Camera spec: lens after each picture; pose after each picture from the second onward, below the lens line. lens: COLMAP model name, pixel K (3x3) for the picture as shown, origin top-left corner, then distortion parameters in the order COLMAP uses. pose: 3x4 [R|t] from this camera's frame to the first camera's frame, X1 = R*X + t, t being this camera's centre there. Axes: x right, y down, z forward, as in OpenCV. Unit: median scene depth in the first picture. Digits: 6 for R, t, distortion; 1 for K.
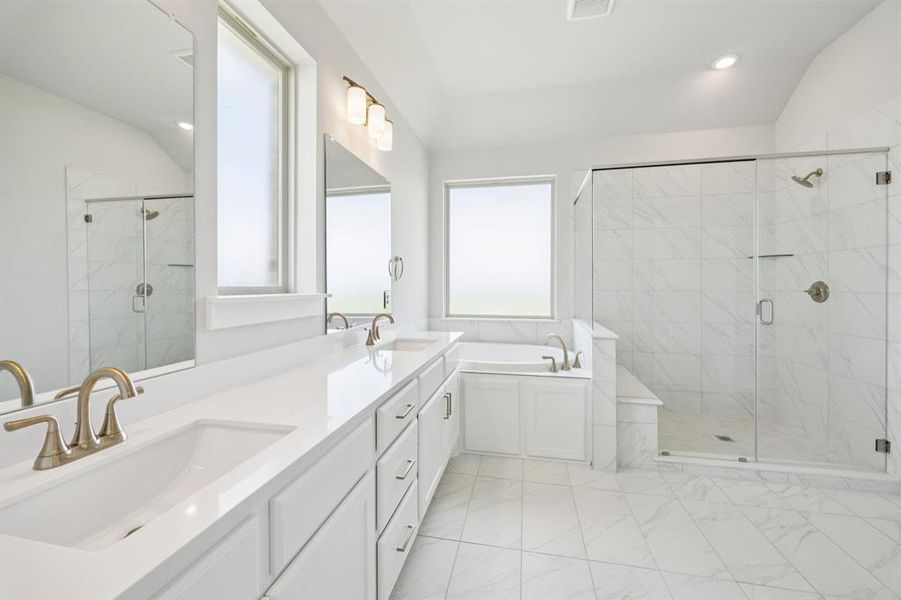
lens RADIAL K [[344.8, 0, 454.9], [0, 344.8, 295.0], [0, 0, 1]] dist [-0.005947, 0.000076]
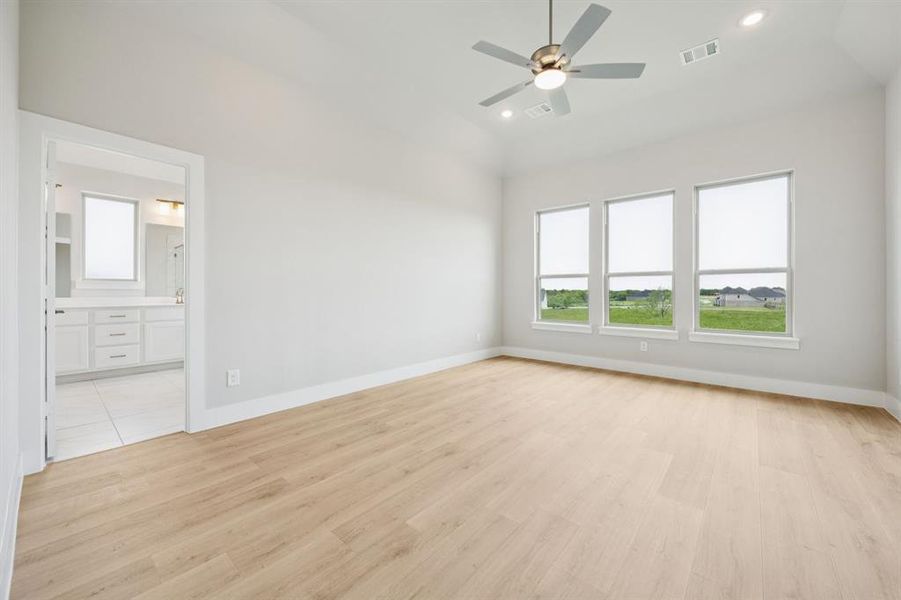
lens RADIAL K [[344.8, 0, 451.9], [0, 344.8, 294.8], [0, 0, 1]] dist [-0.005947, 0.000076]
pose [[0.871744, 0.004719, -0.489938, 2.240309], [-0.012376, 0.999847, -0.012390, 0.068052], [0.489805, 0.016864, 0.871669, -0.149456]]
